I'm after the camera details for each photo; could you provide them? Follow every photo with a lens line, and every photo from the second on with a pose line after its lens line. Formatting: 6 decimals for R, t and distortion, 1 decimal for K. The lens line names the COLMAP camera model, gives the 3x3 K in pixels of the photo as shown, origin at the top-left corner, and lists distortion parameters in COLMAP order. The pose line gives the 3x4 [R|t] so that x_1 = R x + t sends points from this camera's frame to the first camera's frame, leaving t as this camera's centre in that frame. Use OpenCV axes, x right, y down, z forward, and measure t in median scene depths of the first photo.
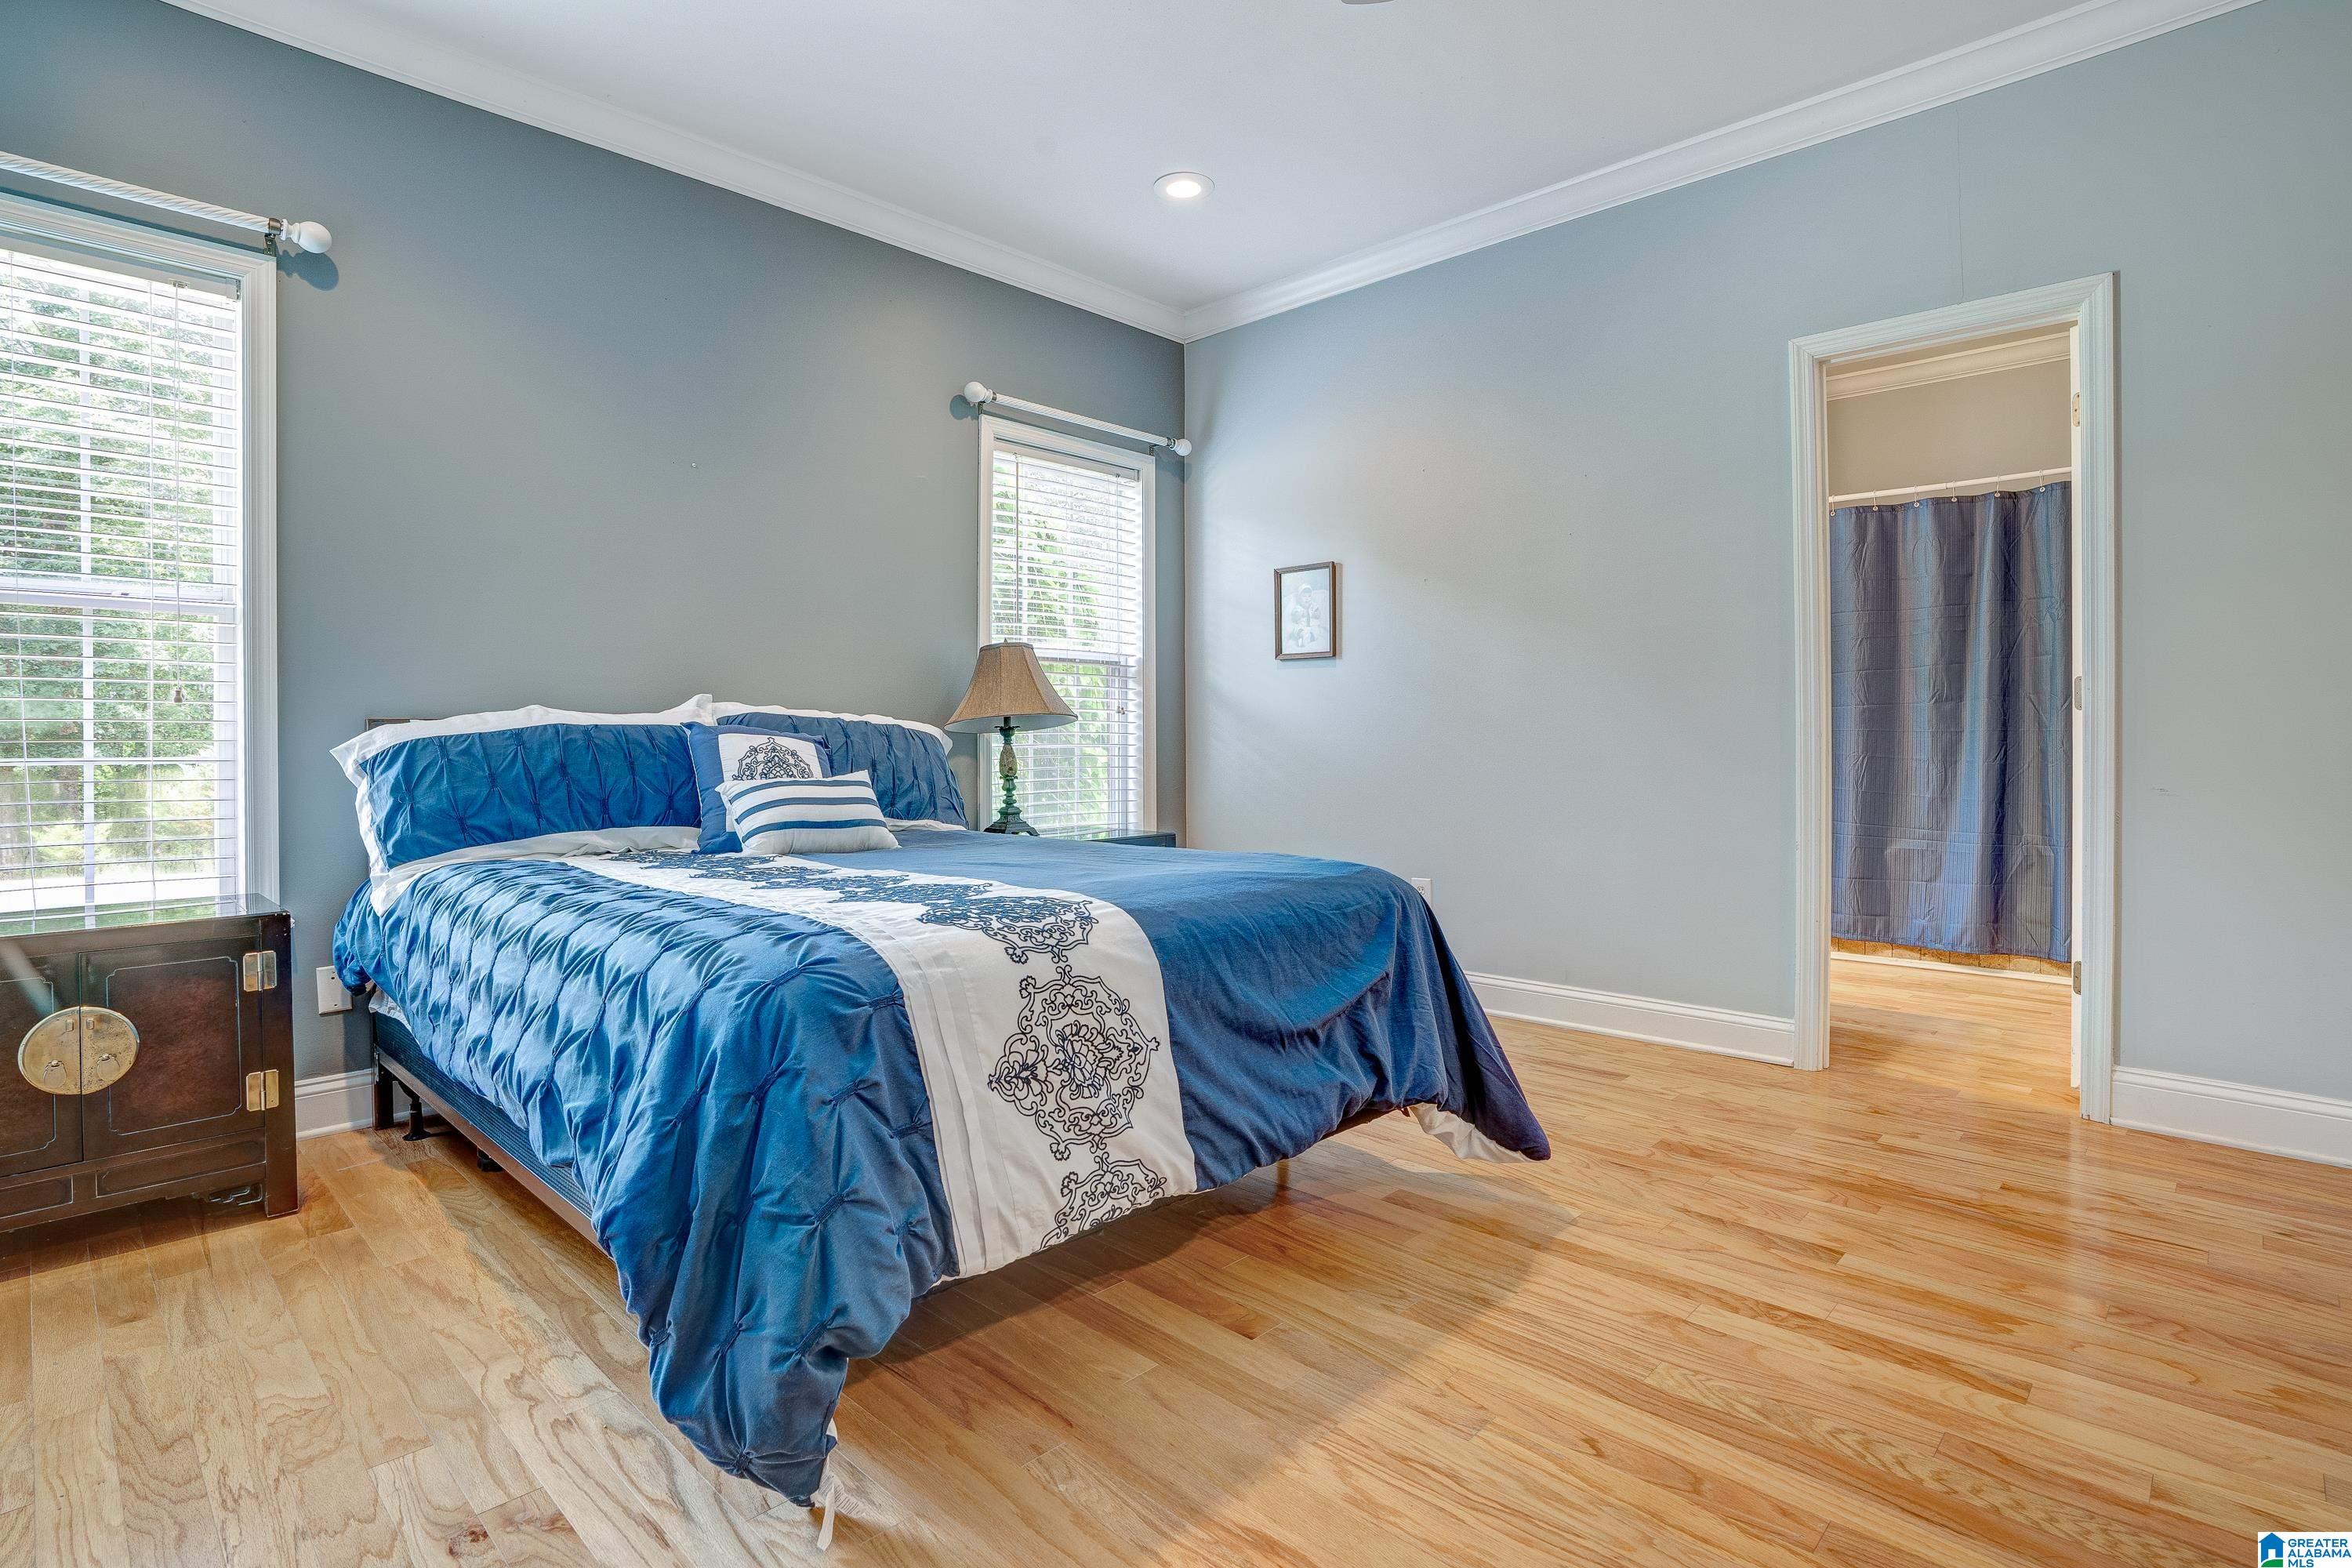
lens RADIAL K [[1150.3, 0, 1231.8], [0, 1150.3, 749.0], [0, 0, 1]] dist [-0.030943, 0.001520]
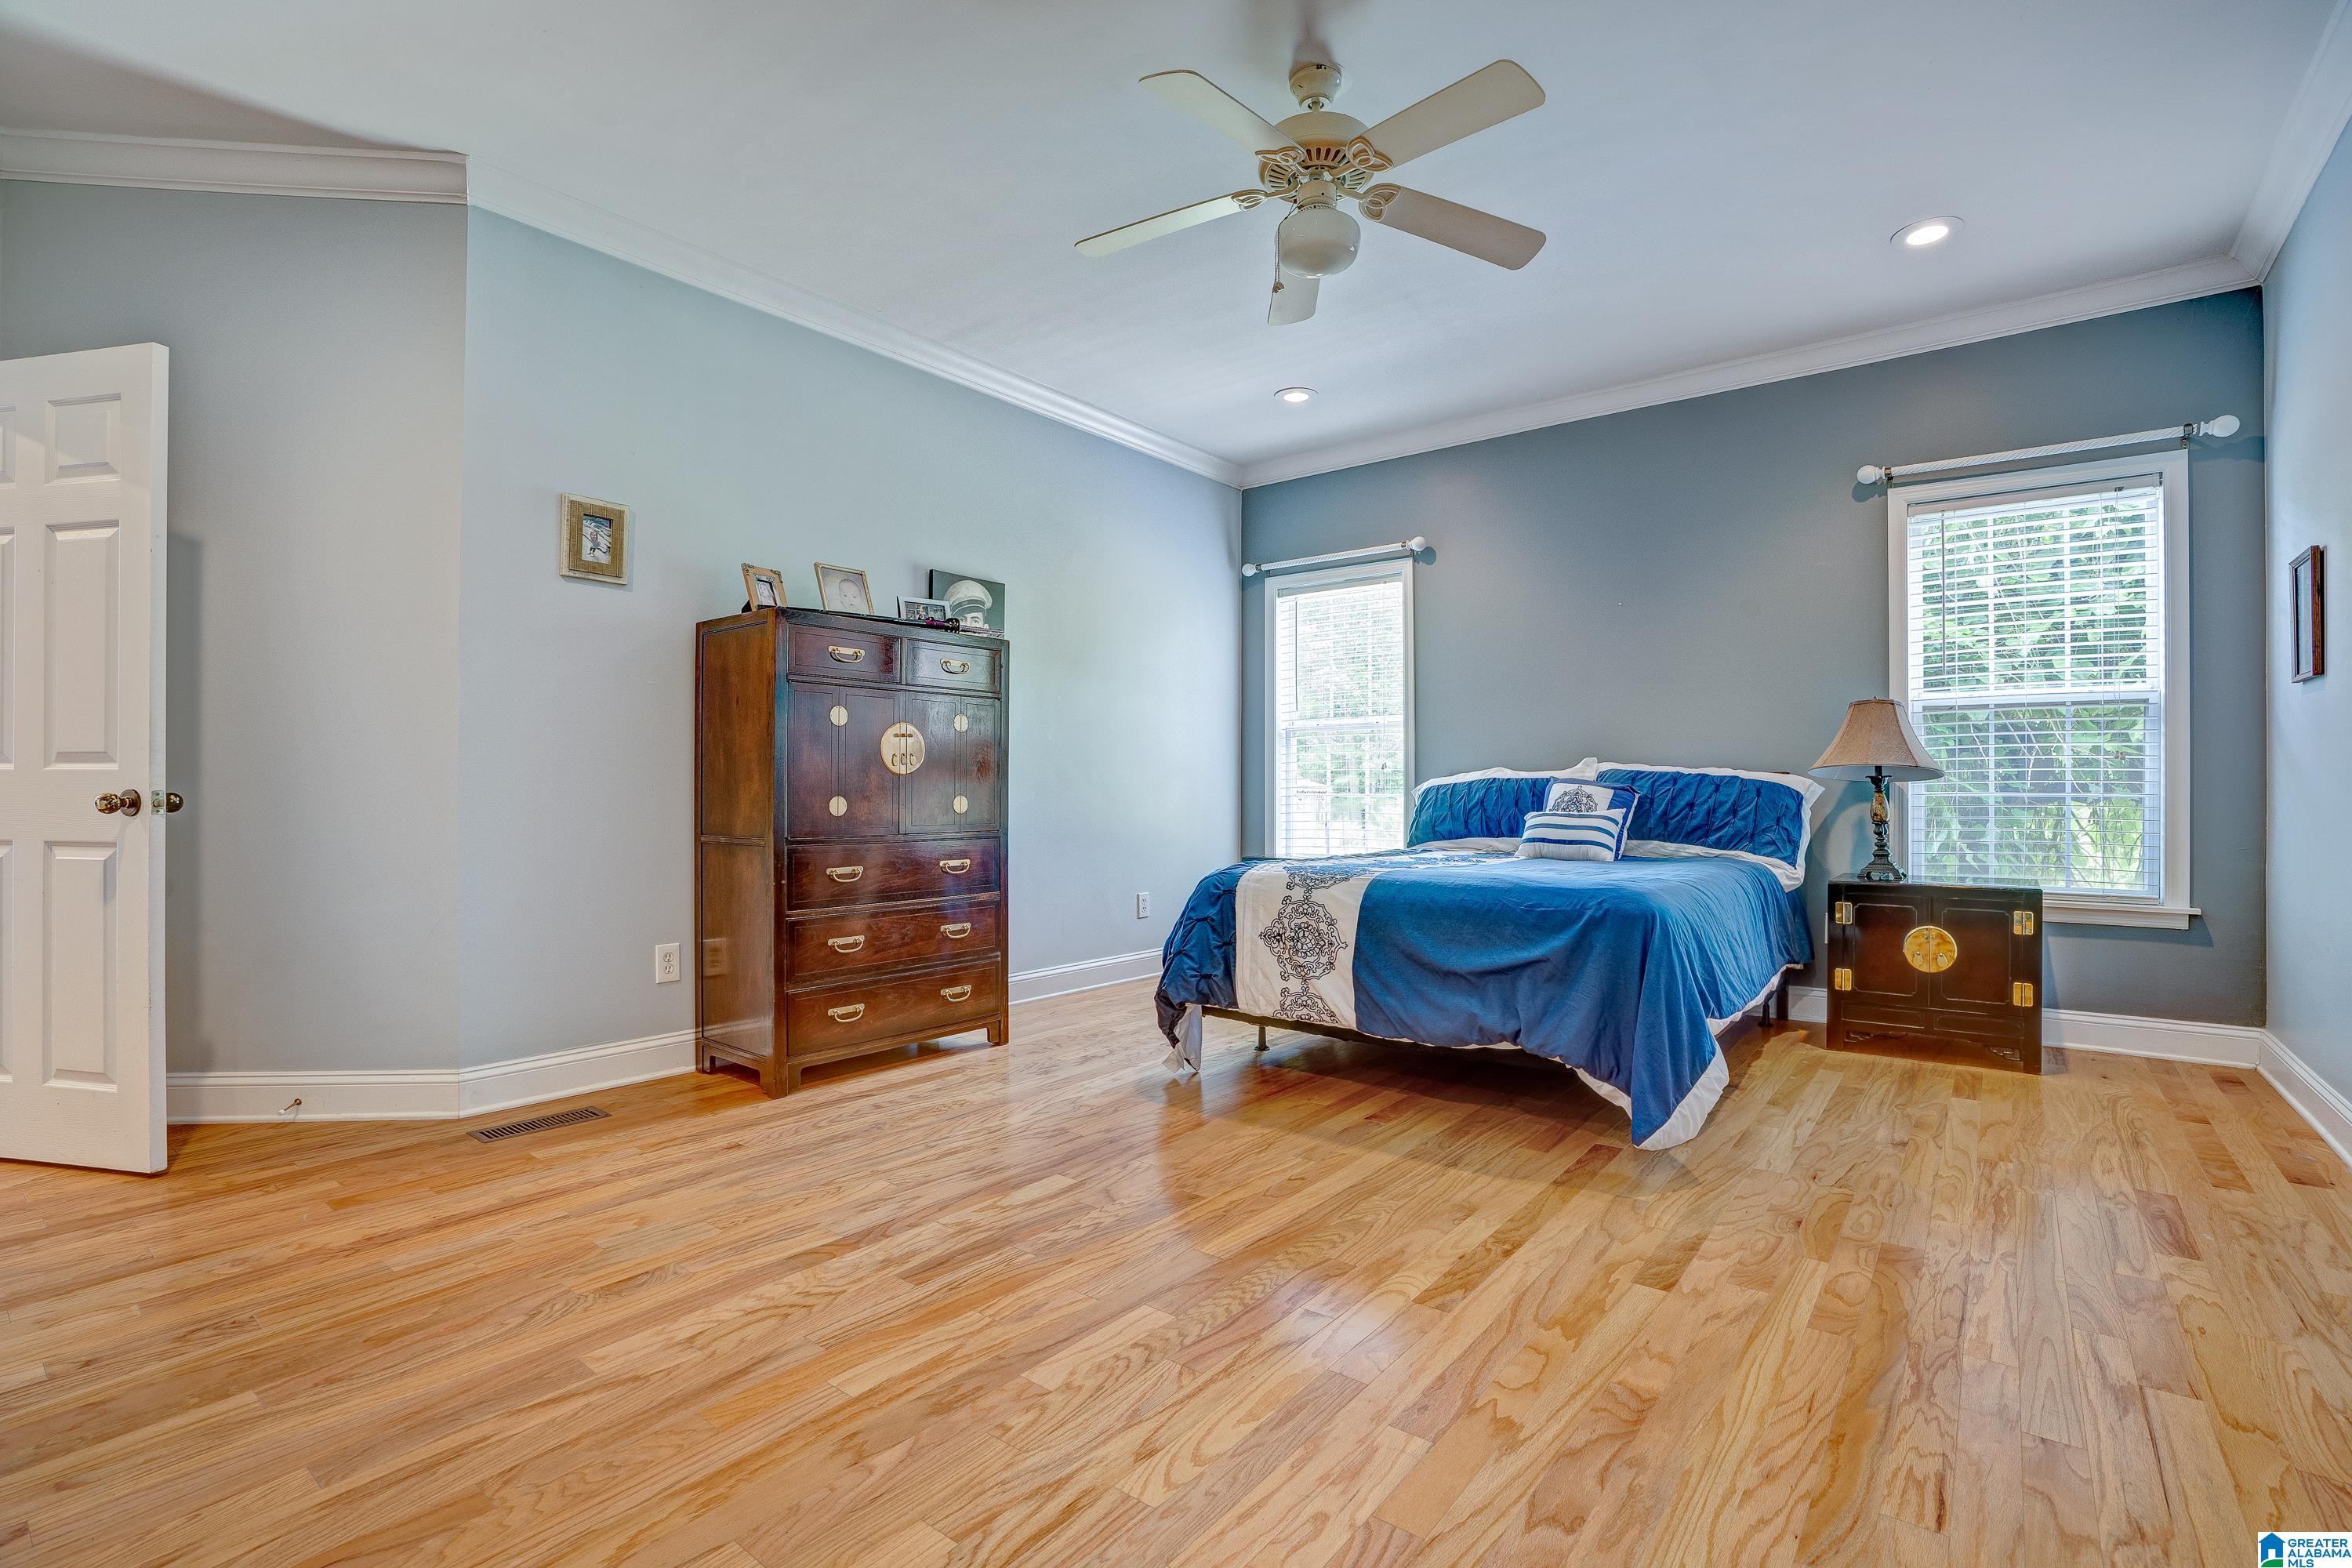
lens RADIAL K [[1091.7, 0, 1166.3], [0, 1091.7, 773.7], [0, 0, 1]] dist [-0.027609, 0.003797]
pose [[0.096722, -0.005606, -0.995296, 1.611899], [-0.010721, 0.999920, -0.006674, -0.015999], [0.995254, 0.011317, 0.096654, 0.483437]]
